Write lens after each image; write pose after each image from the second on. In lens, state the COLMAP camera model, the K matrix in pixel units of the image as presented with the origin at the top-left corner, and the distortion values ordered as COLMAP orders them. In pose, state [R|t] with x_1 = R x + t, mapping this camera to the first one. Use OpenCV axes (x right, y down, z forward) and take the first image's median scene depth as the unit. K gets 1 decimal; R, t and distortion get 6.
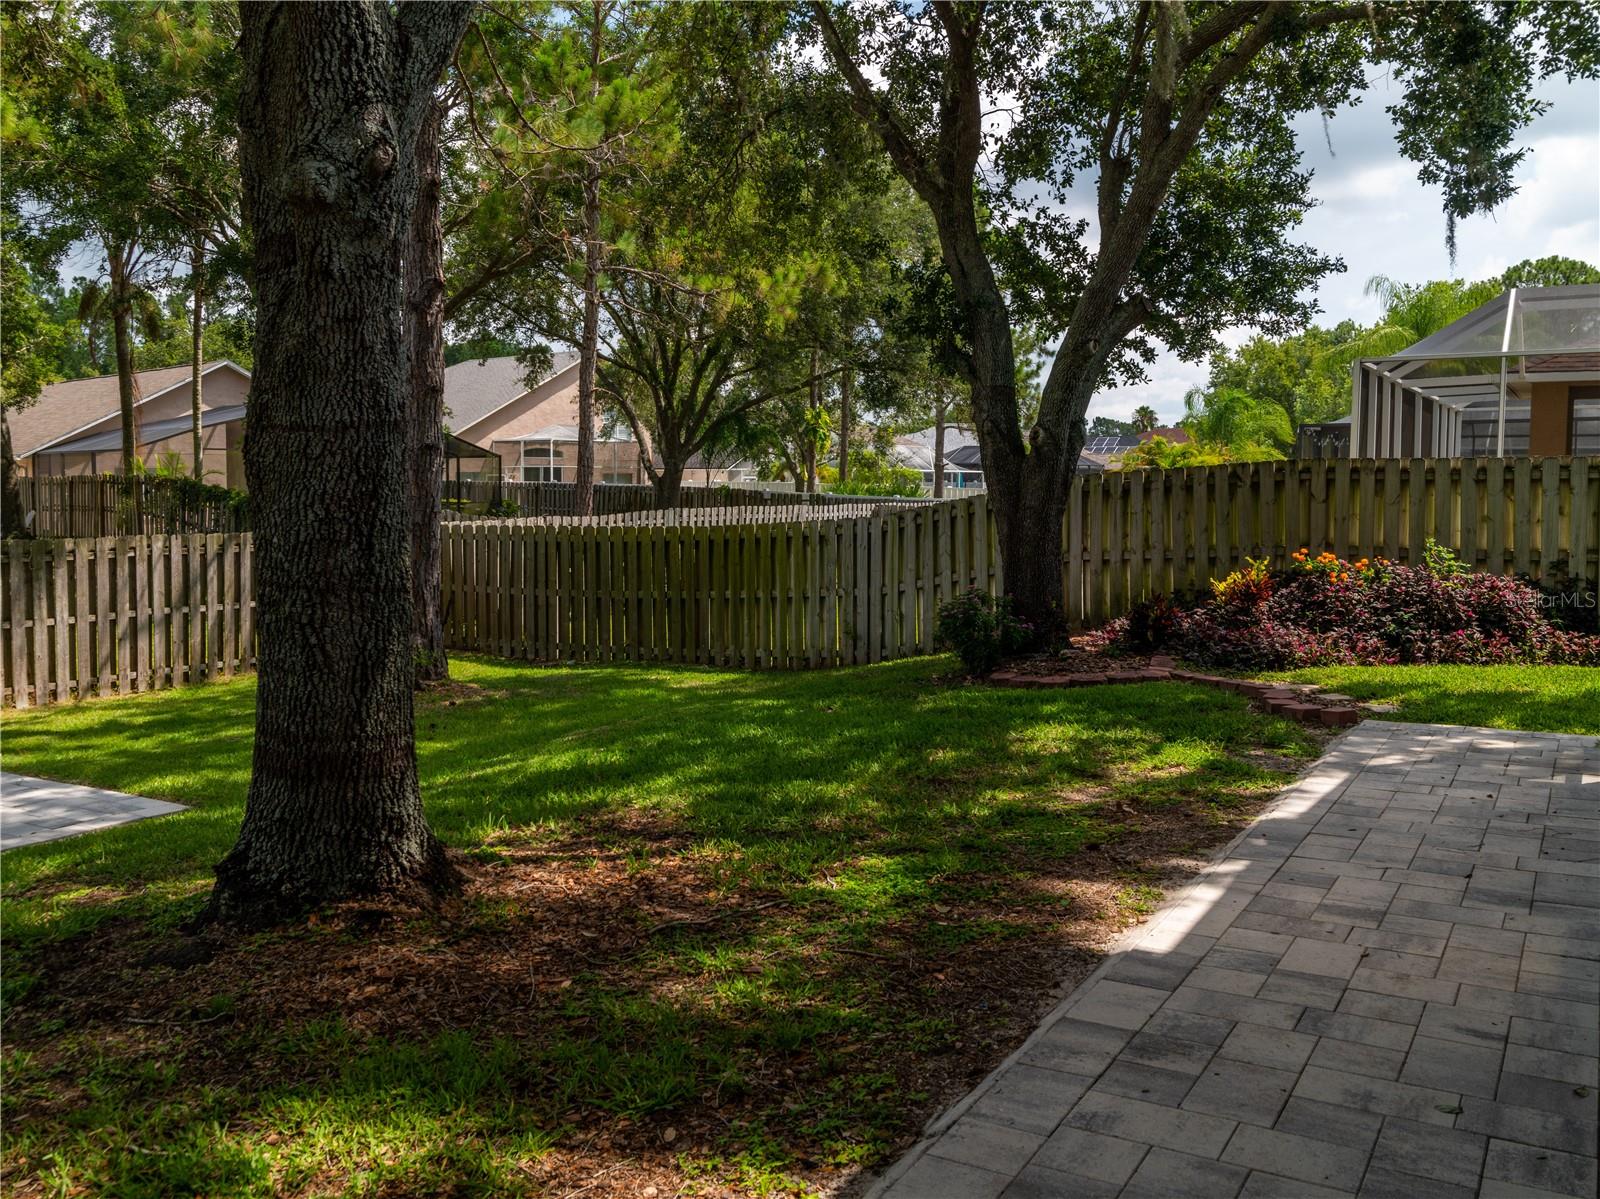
lens RADIAL K [[1421.2, 0, 841.8], [0, 1421.2, 588.7], [0, 0, 1]] dist [-0.003970, 0.007583]
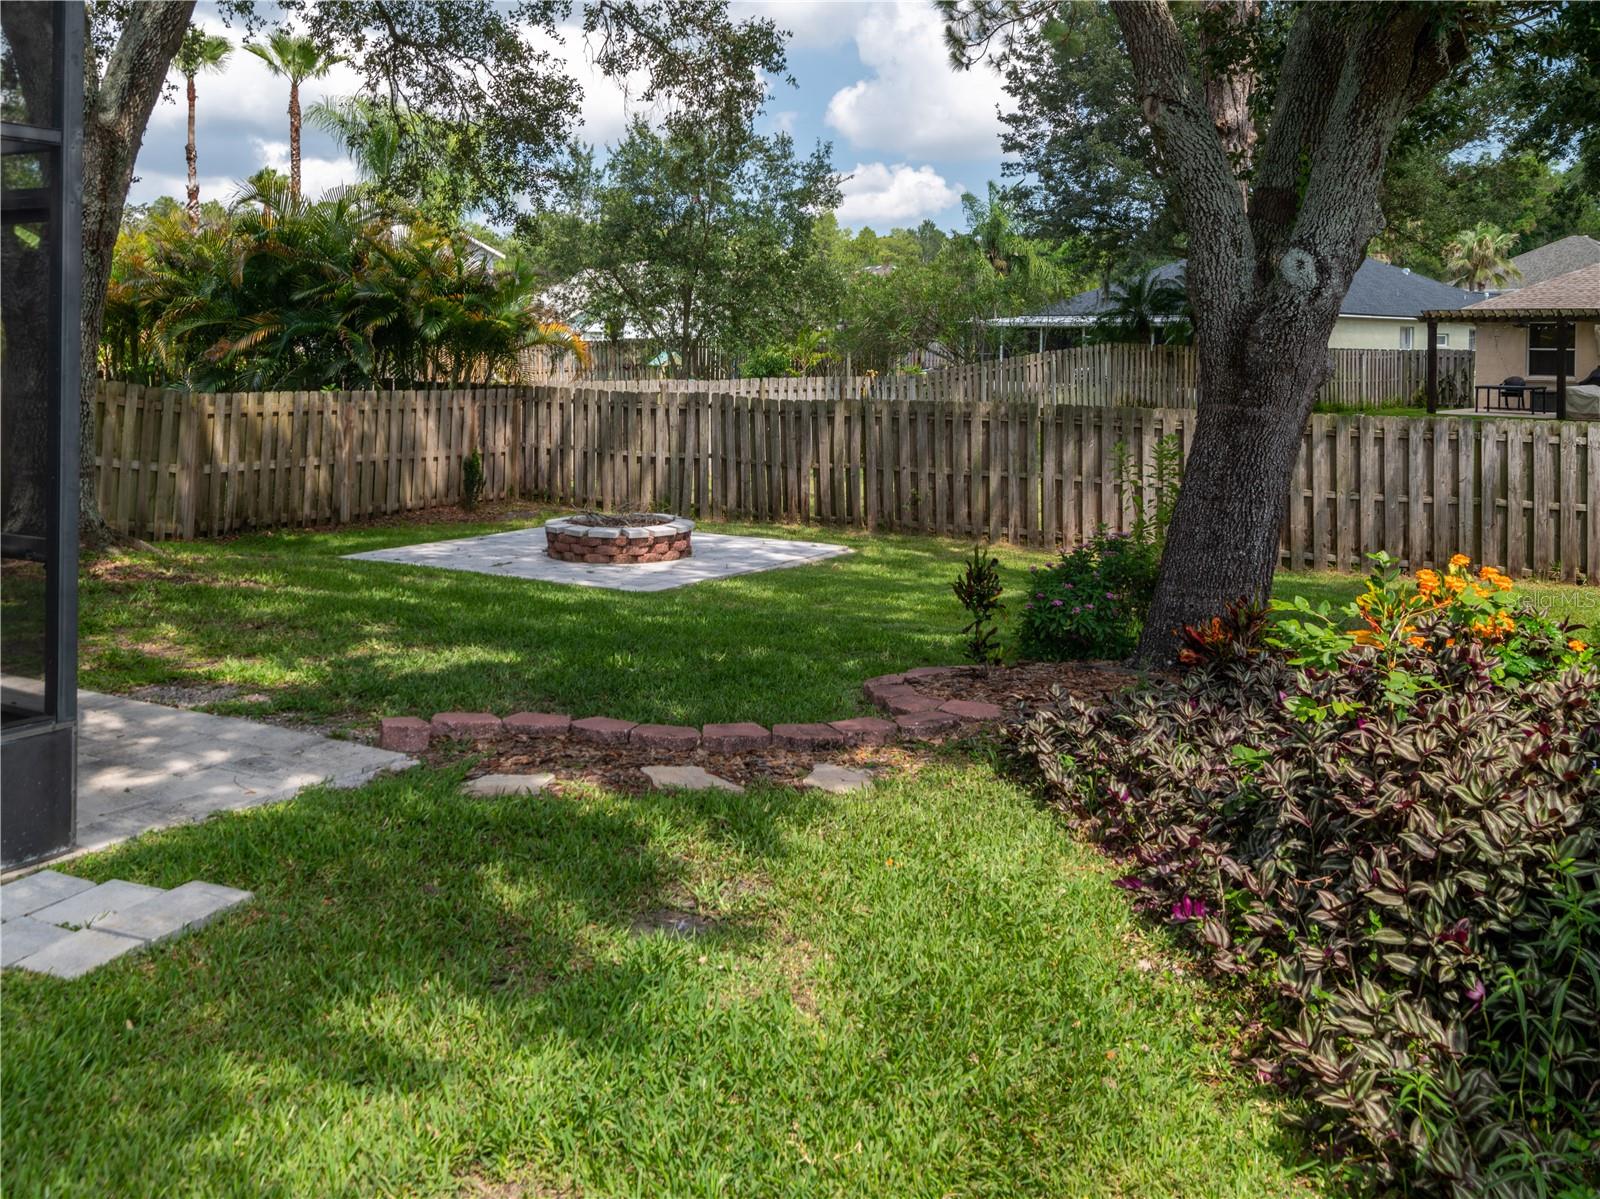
lens RADIAL K [[1287.8, 0, 800.0], [0, 1287.8, 599.5], [0, 0, 1]] dist [-0.003315, 0.001429]
pose [[0.020590, 0.196362, -0.980315, 0.471261], [-0.087622, 0.977105, 0.193878, -0.064055], [0.995941, 0.081905, 0.037324, 0.797458]]
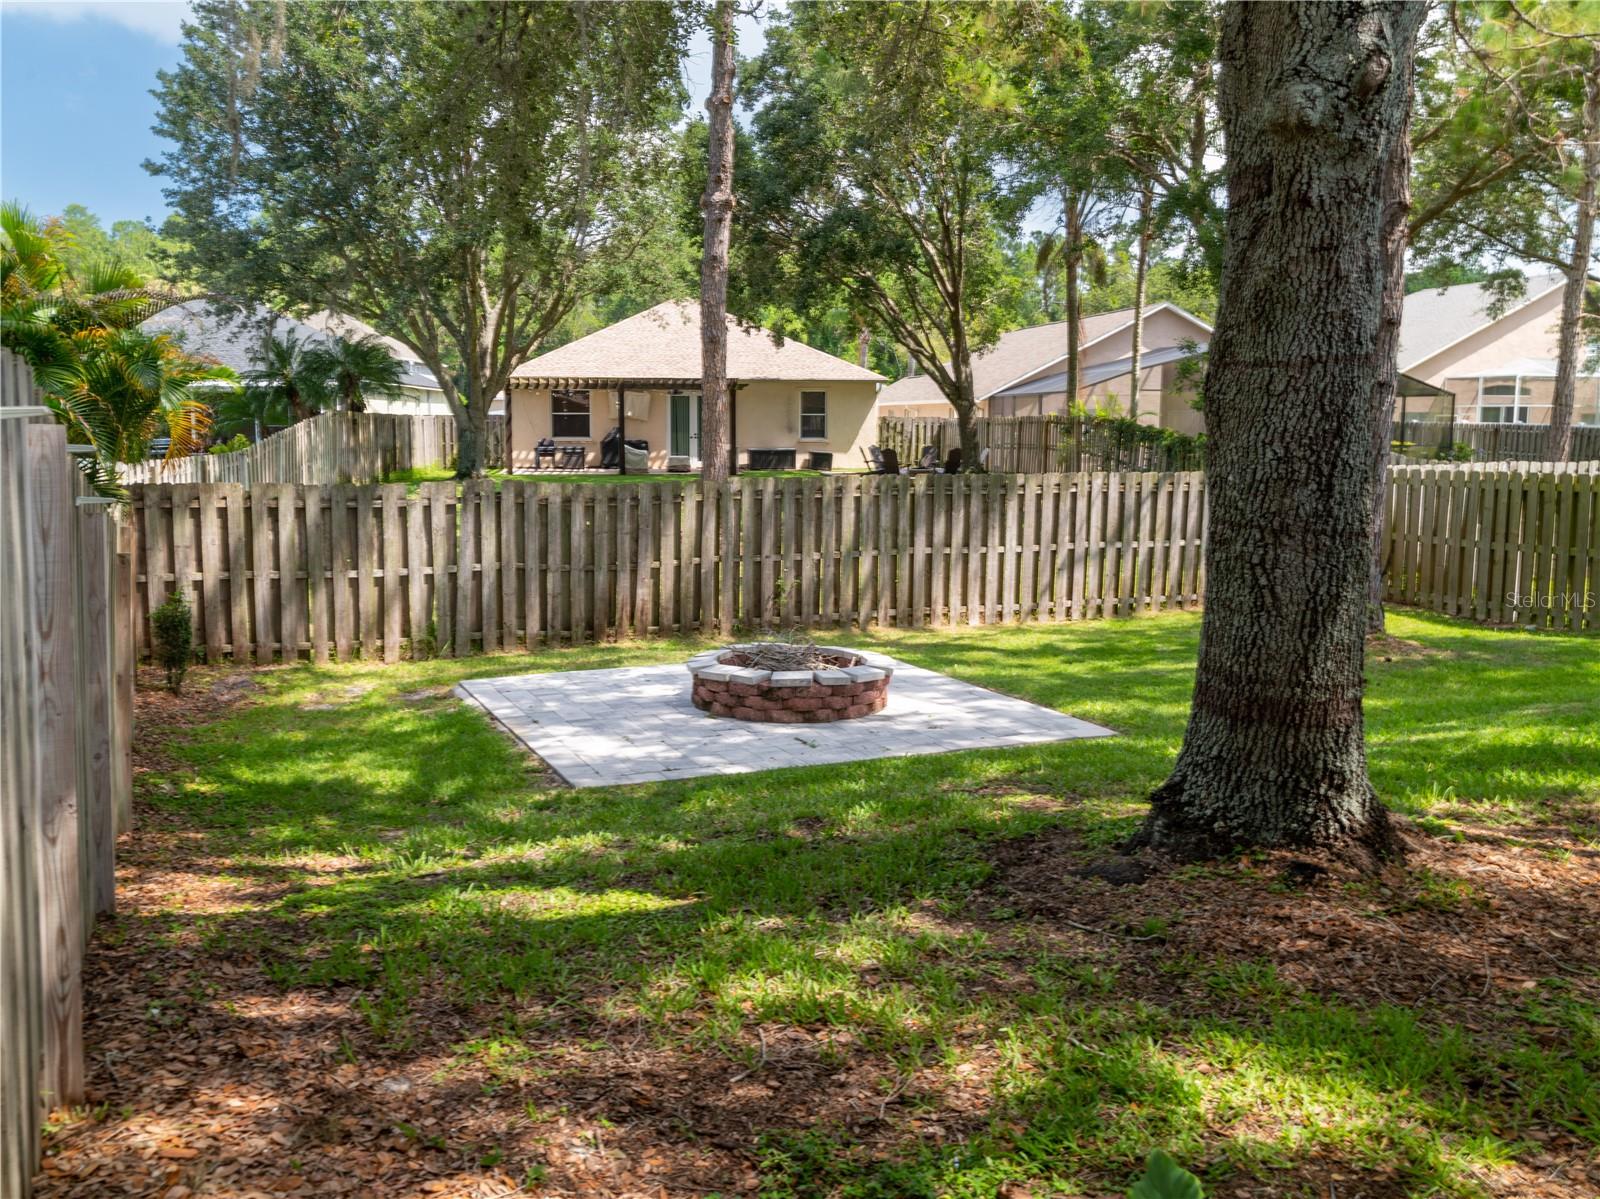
lens RADIAL K [[1457.3, 0, 800.0], [0, 1457.3, 599.5], [0, 0, 1]] dist [0.000855, -0.005273]
pose [[0.805979, 0.076501, -0.586980, -0.025978], [-0.050859, 0.996896, 0.060091, 0.003270], [0.589755, -0.018578, 0.807368, -0.002056]]
